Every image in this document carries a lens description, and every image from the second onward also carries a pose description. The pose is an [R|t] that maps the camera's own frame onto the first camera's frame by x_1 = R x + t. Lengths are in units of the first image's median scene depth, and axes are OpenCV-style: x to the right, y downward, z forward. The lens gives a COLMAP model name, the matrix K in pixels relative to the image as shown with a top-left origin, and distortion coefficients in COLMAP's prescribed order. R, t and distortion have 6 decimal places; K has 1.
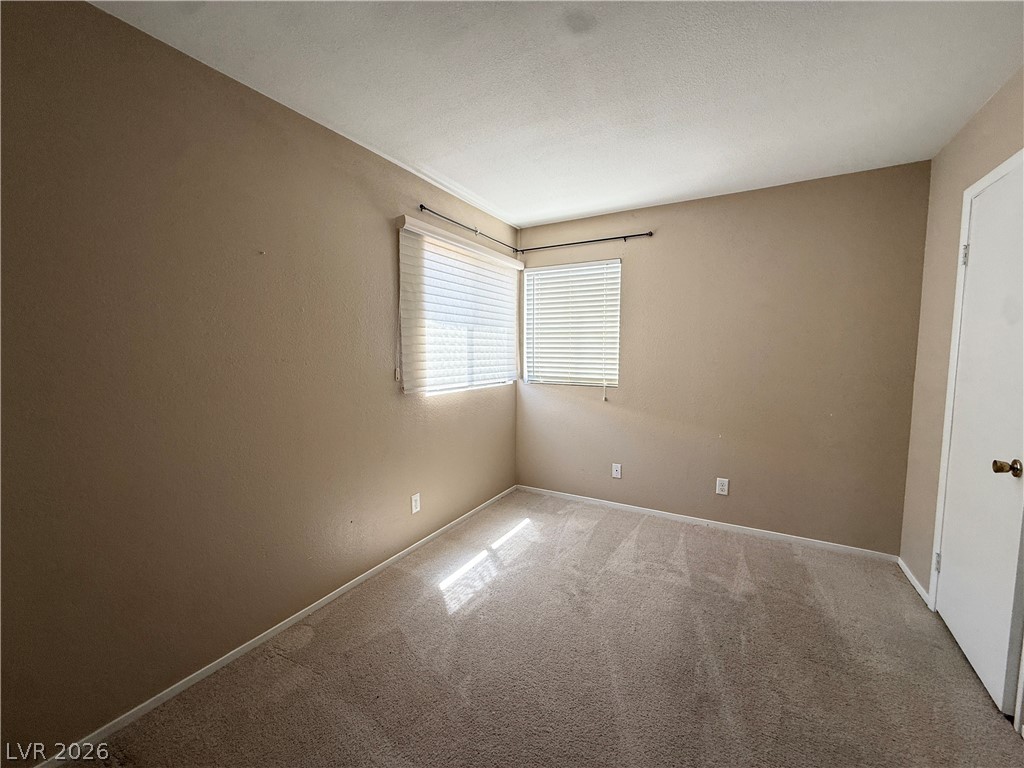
lens RADIAL K [[407.4, 0, 510.2], [0, 407.4, 383.0], [0, 0, 1]] dist [0.001732, -0.000878]
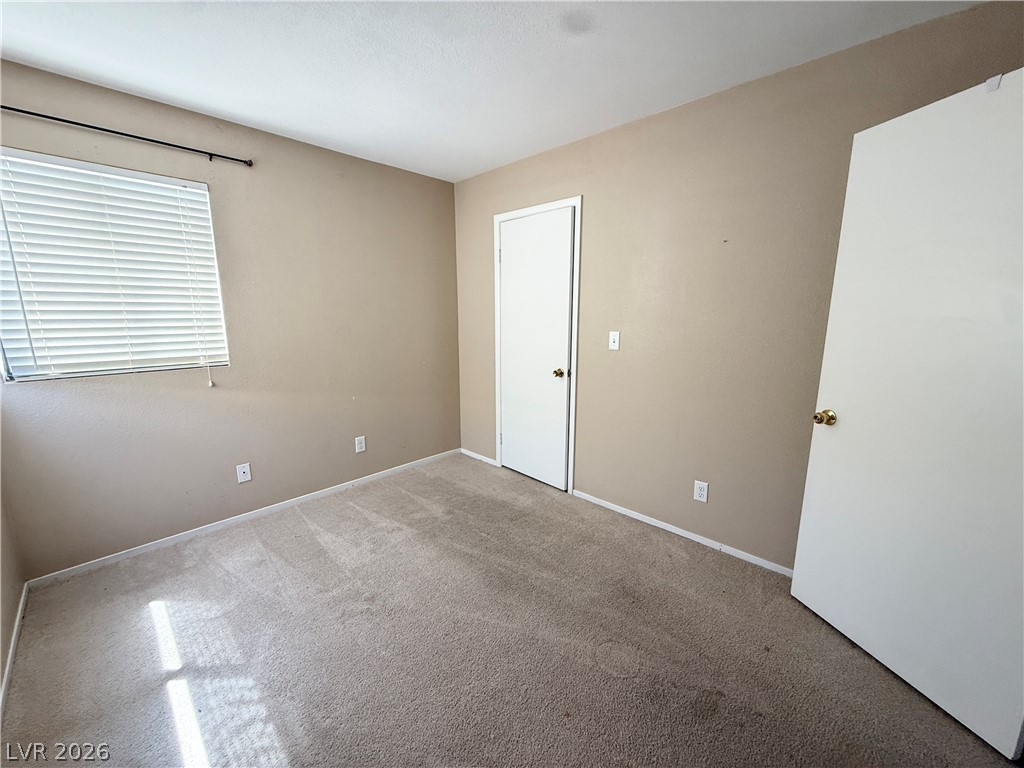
lens RADIAL K [[407.4, 0, 510.4], [0, 407.4, 383.8], [0, 0, 1]] dist [0.001732, -0.000878]
pose [[0.247602, -0.174294, 0.953056, -0.384075], [0.079780, 0.984013, 0.159228, -0.039947], [-0.965572, 0.036609, 0.257548, 0.369687]]
